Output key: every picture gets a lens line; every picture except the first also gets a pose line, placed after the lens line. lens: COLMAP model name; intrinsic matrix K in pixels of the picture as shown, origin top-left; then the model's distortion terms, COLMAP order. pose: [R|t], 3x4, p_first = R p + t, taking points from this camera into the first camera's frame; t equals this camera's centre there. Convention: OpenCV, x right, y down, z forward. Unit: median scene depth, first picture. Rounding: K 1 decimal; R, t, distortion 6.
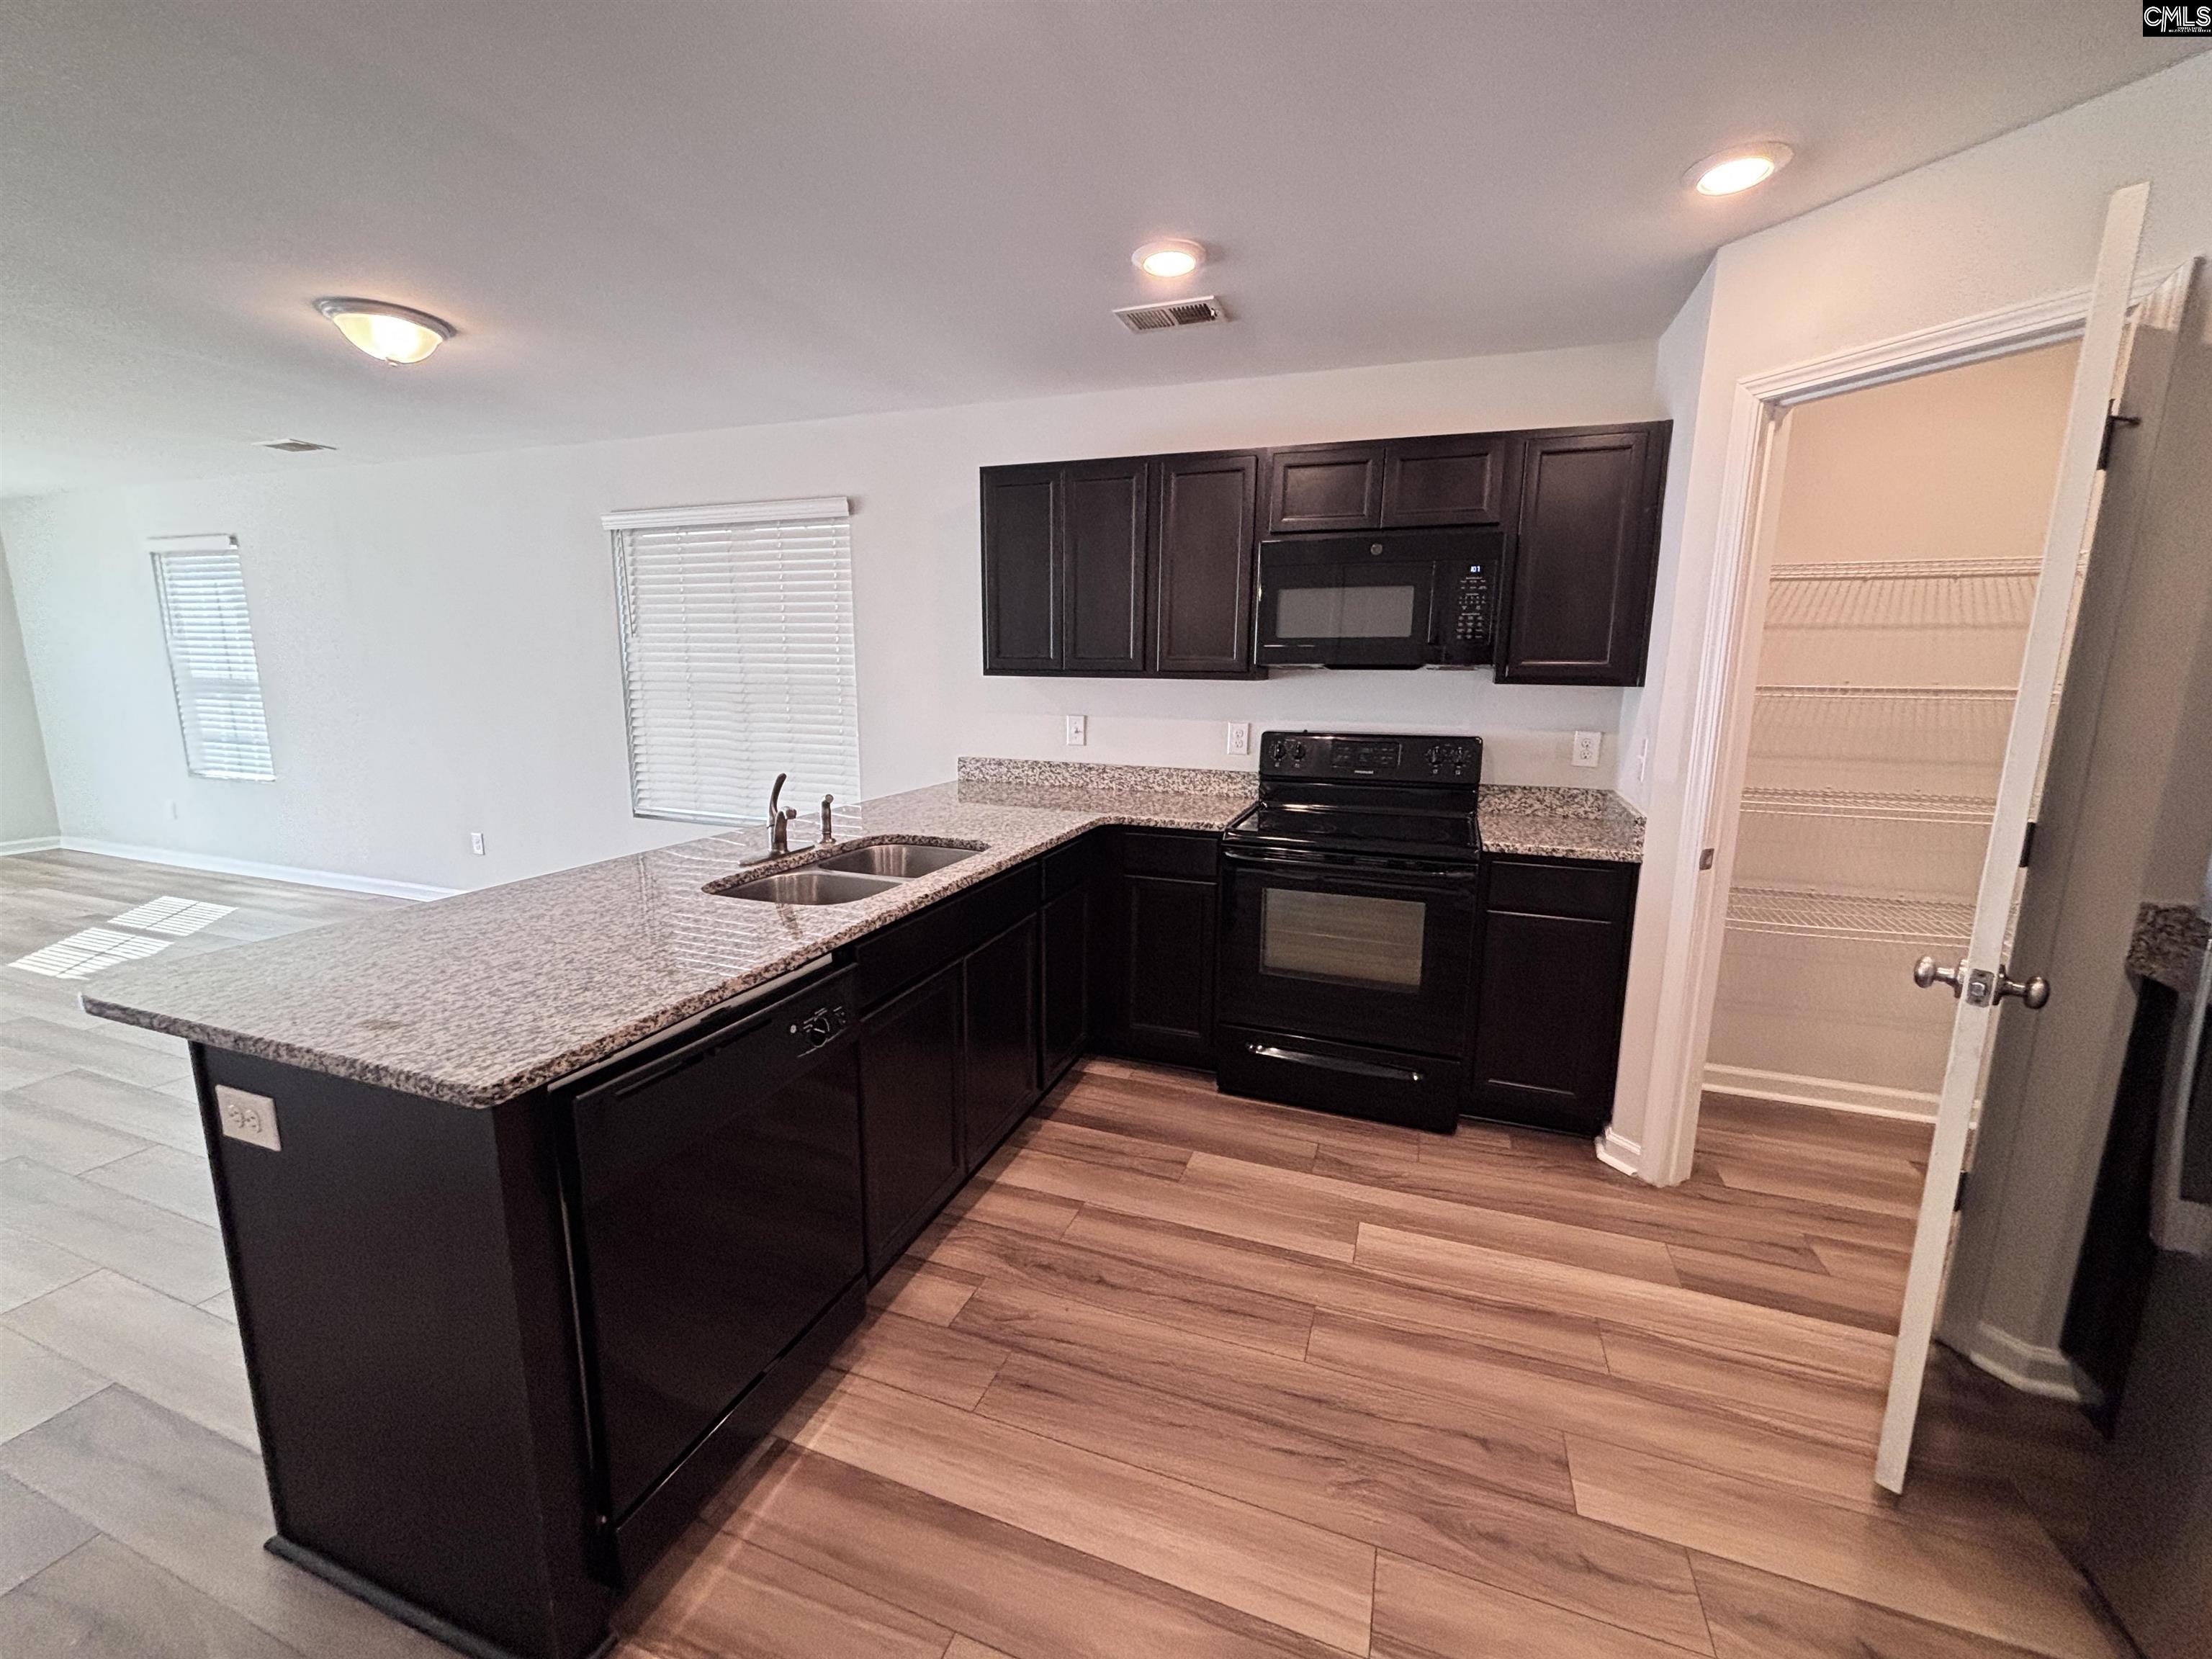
lens RADIAL K [[894.3, 0, 1104.1], [0, 894.3, 836.8], [0, 0, 1]] dist [0.000863, 0.000337]
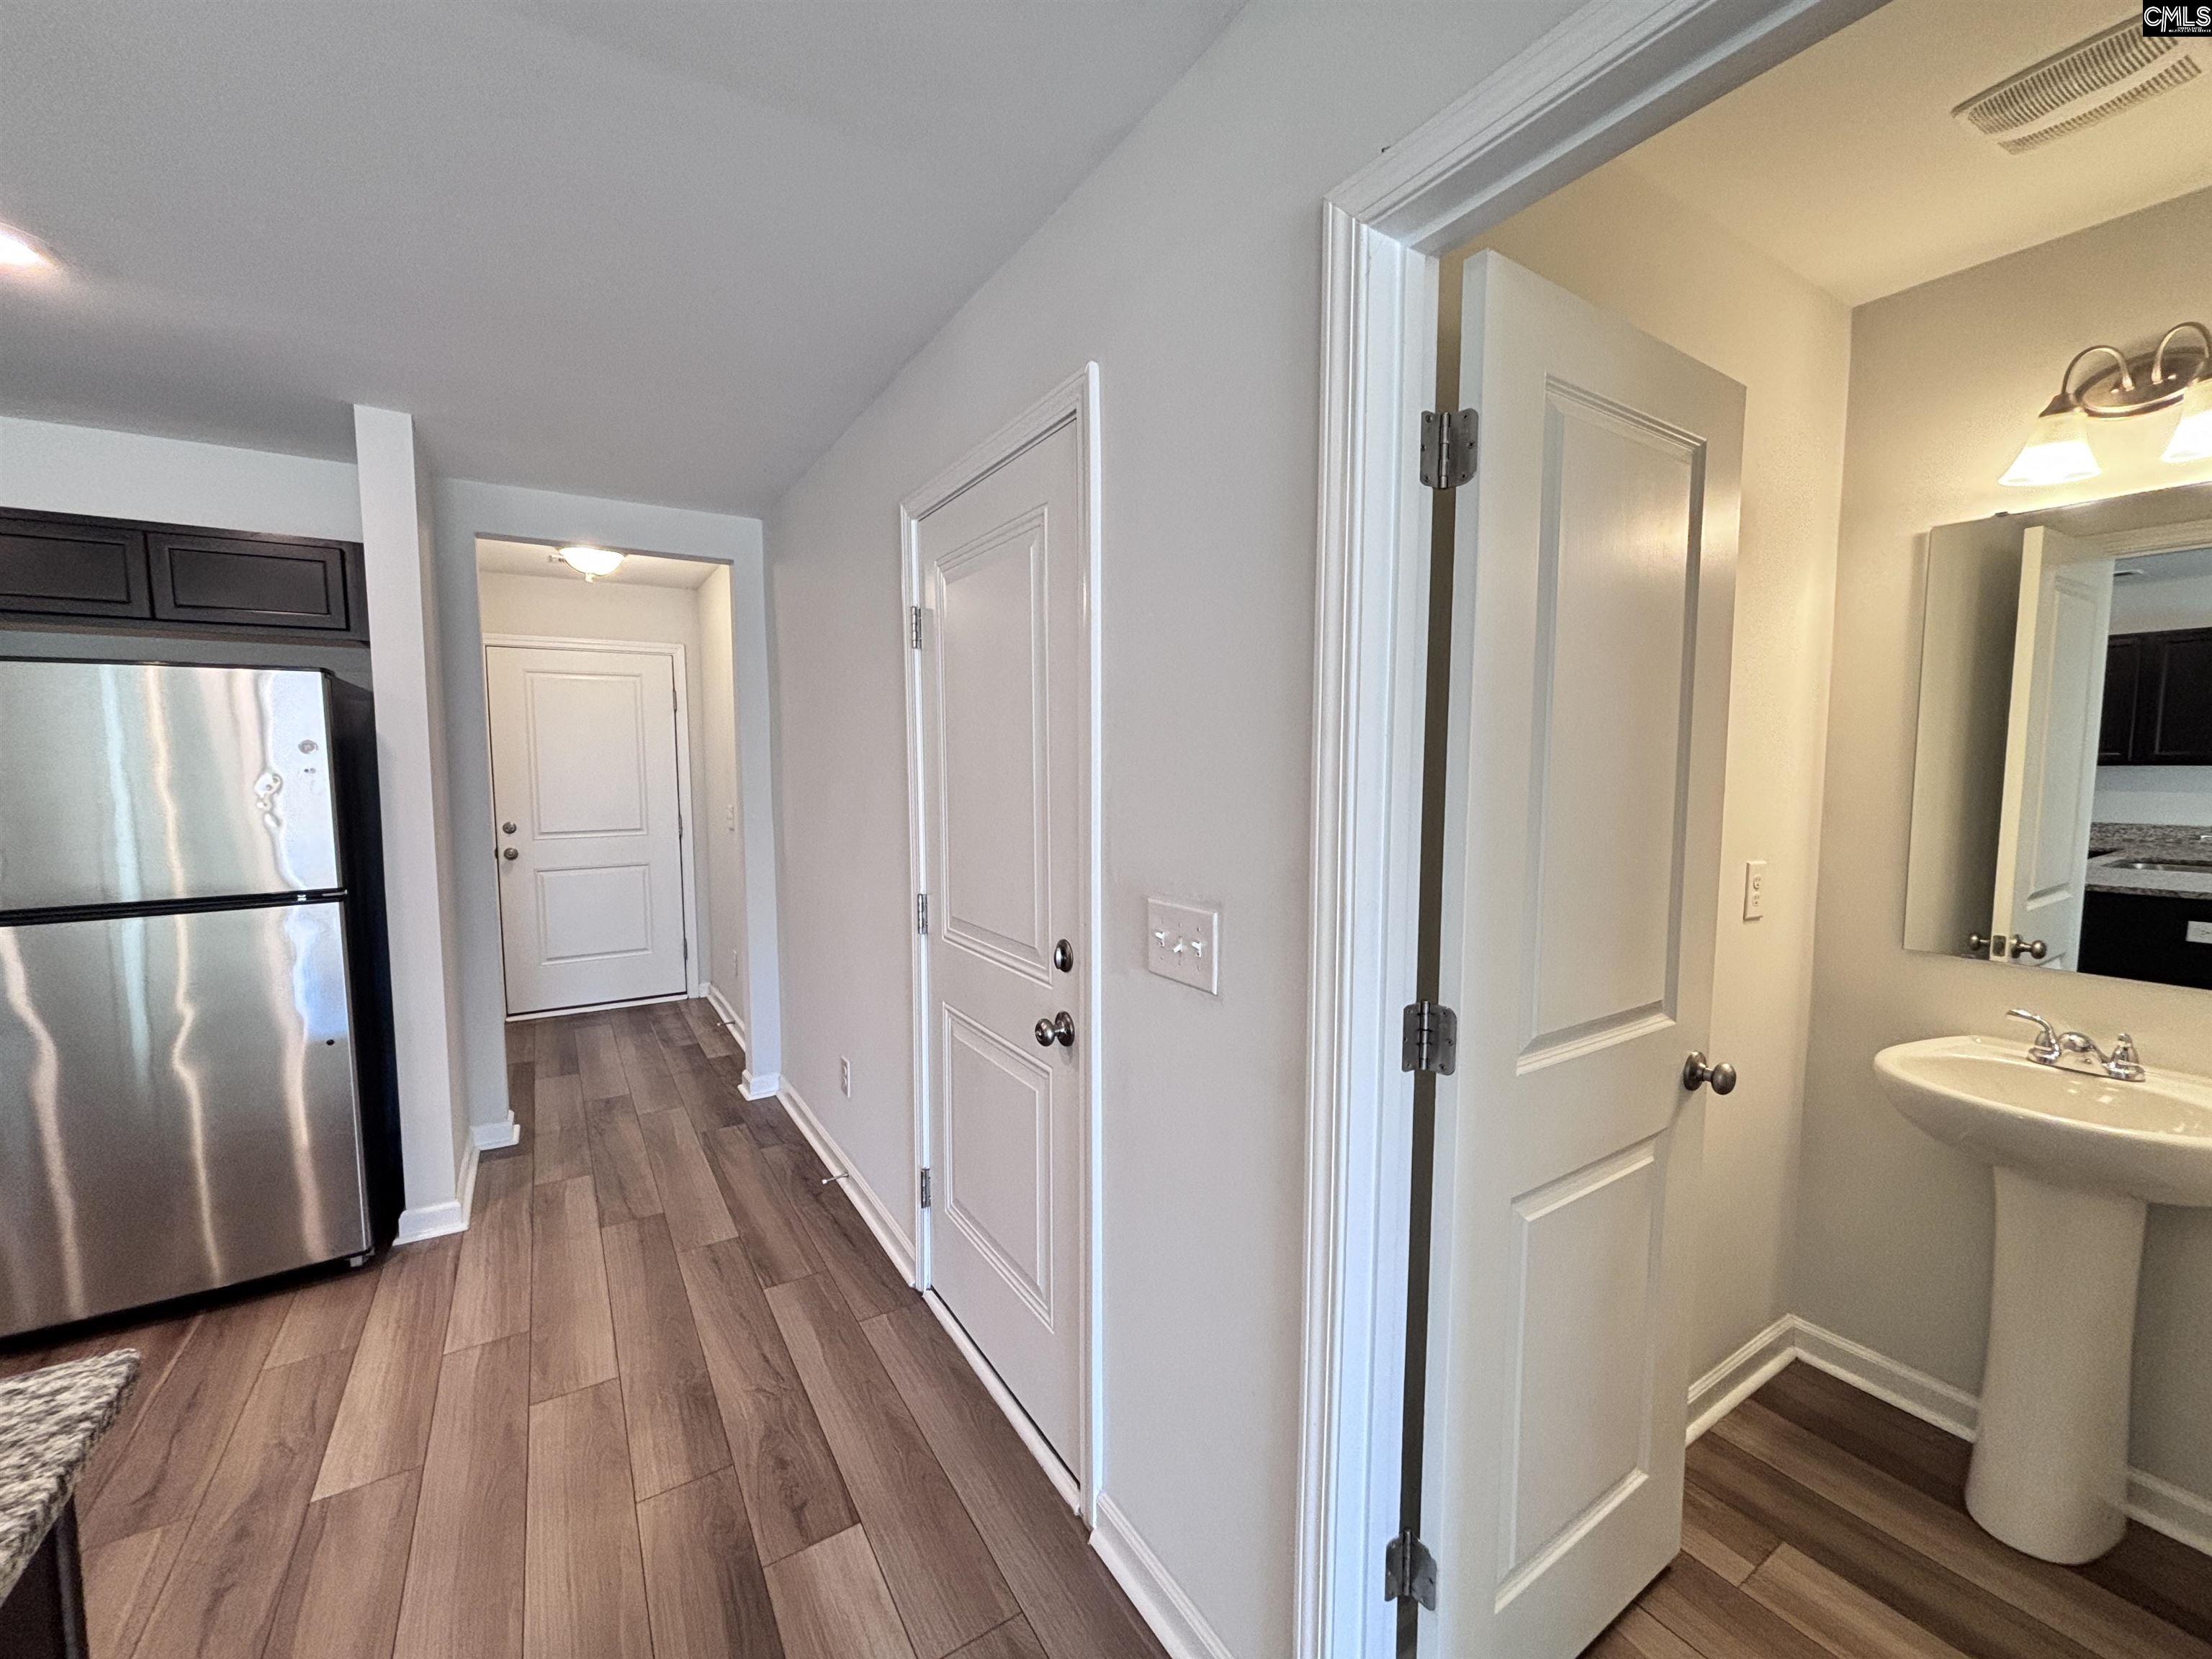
lens RADIAL K [[894.3, 0, 1098.3], [0, 894.3, 829.8], [0, 0, 1]] dist [0.000863, 0.000337]
pose [[-0.786287, -0.058886, 0.615049, -0.522191], [0.107348, 0.967289, 0.229845, -0.069934], [-0.608465, 0.246749, -0.754245, 0.282142]]
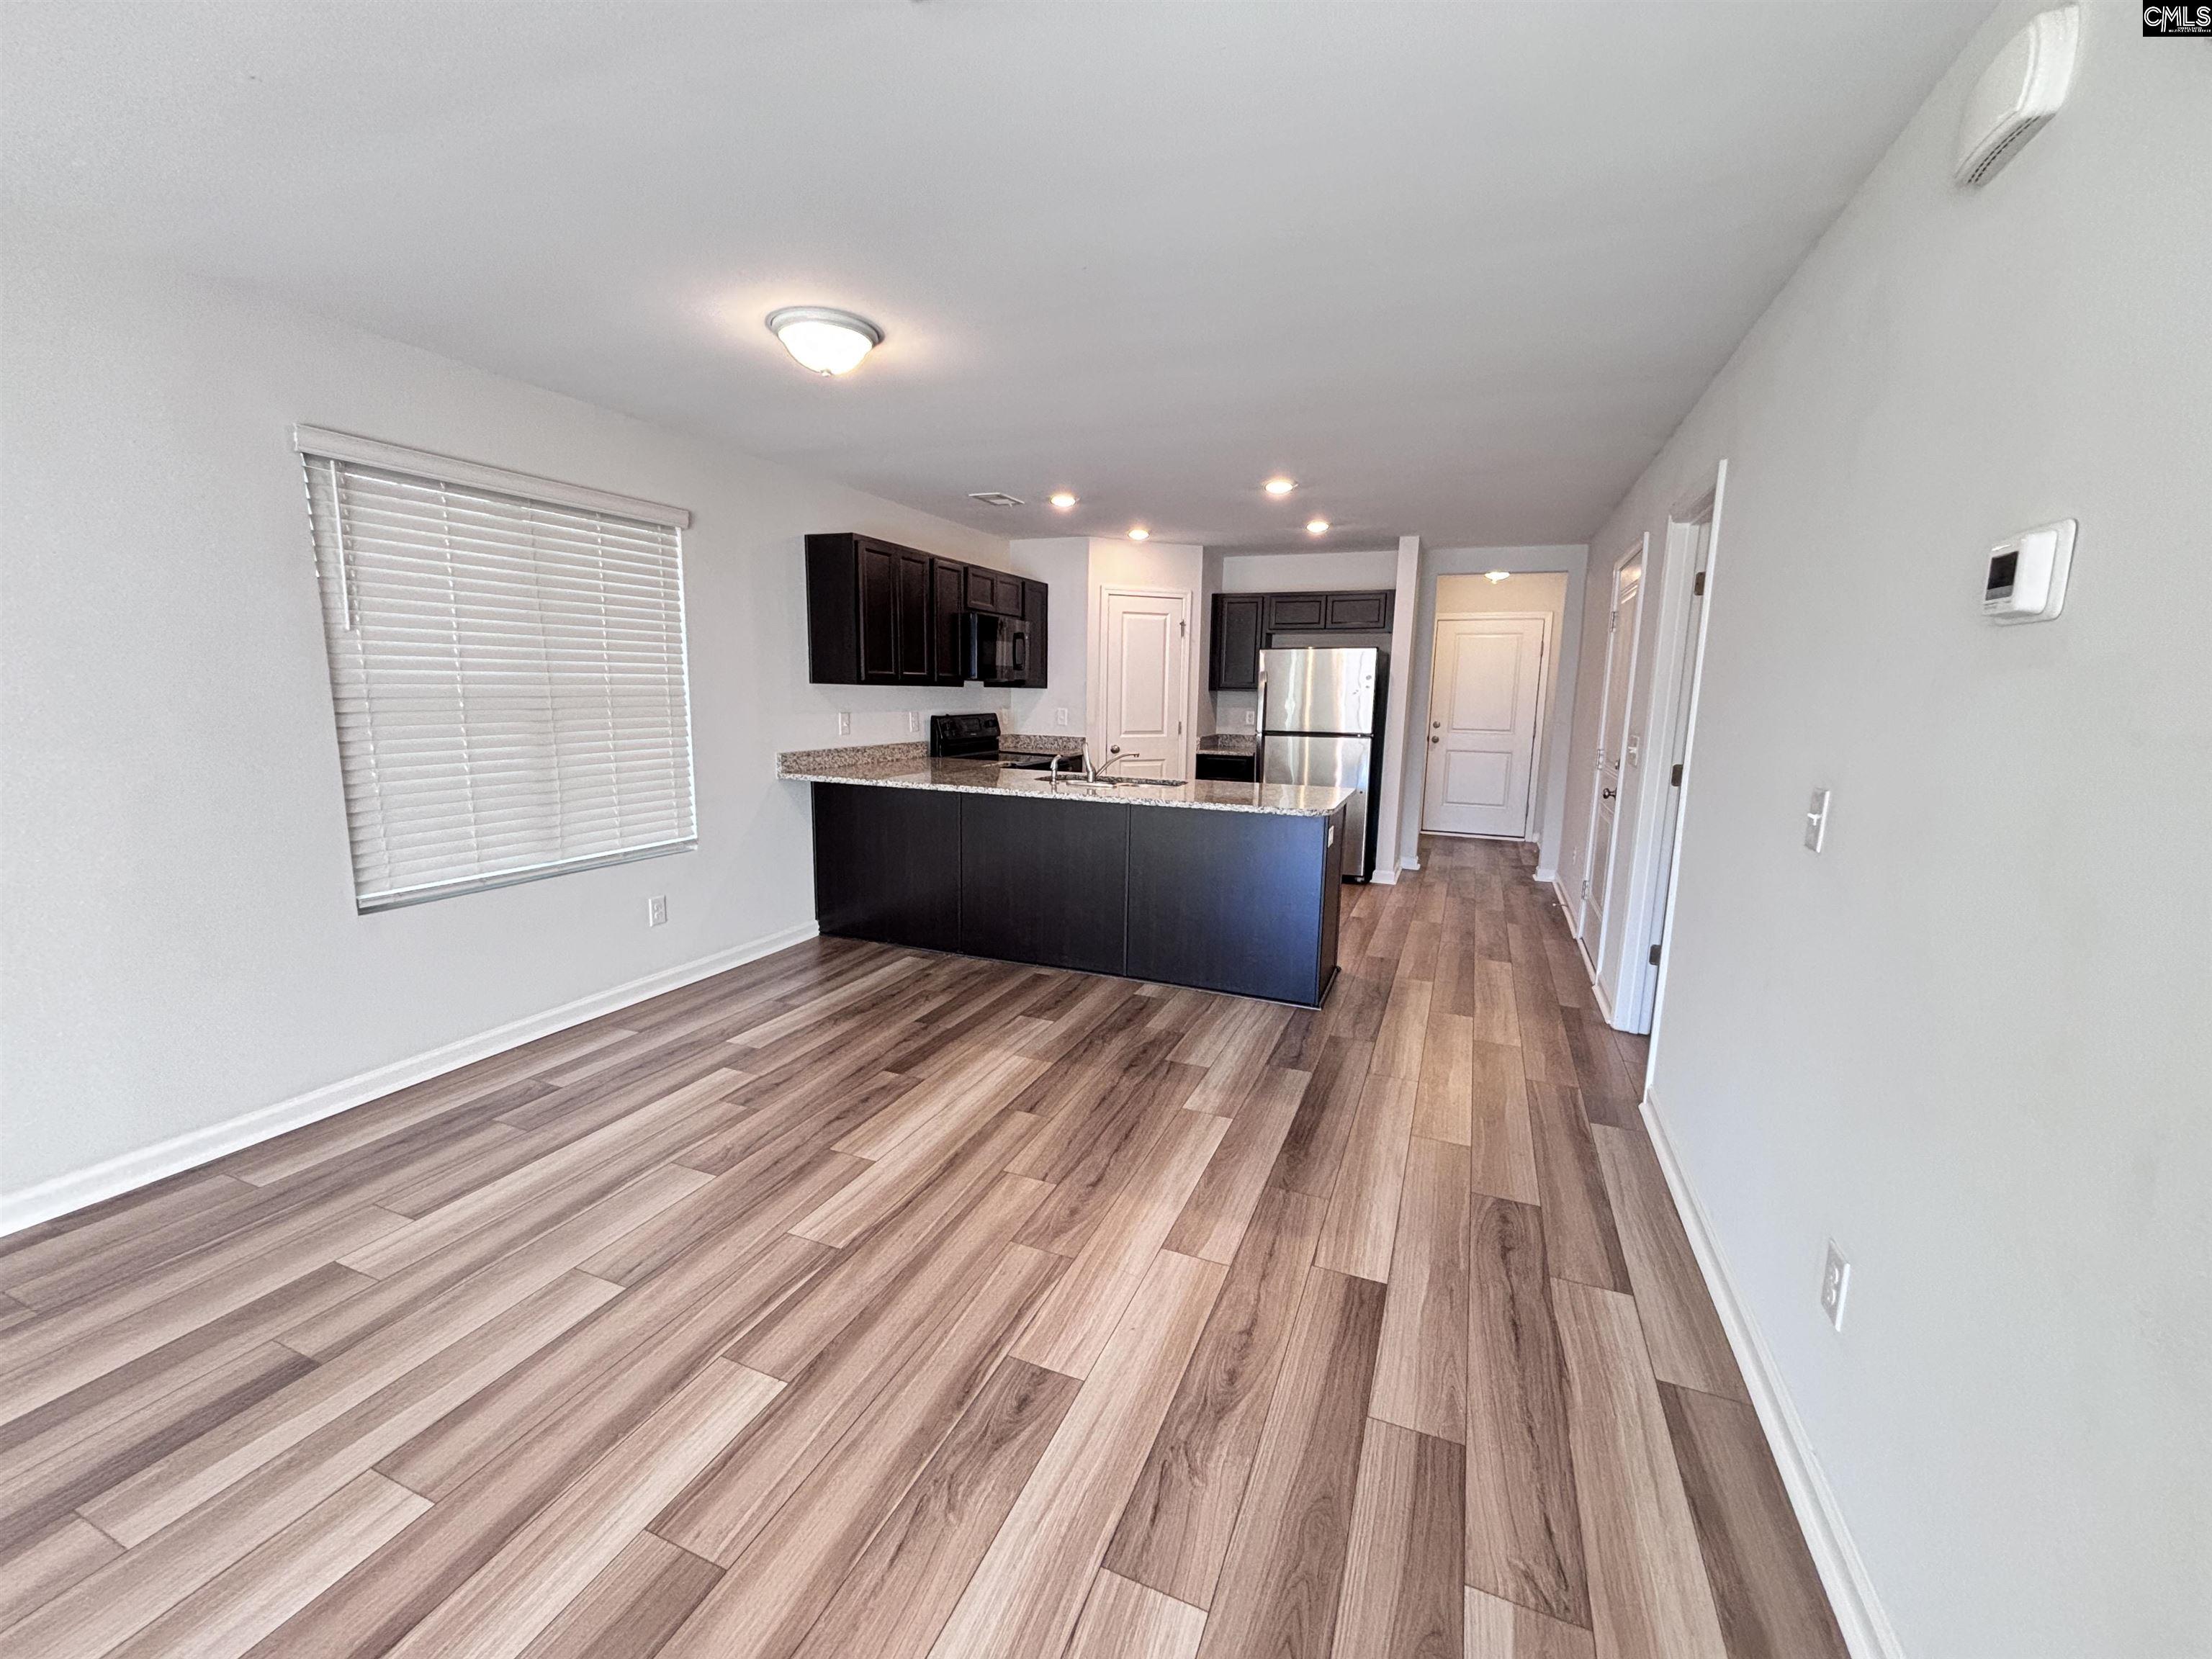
lens RADIAL K [[894.3, 0, 1105.8], [0, 894.3, 829.3], [0, 0, 1]] dist [0.000863, 0.000337]
pose [[0.042060, -0.169333, 0.984661, -1.443752], [0.169268, 0.972494, 0.160010, -0.118124], [-0.984672, 0.159941, 0.069566, 0.556458]]
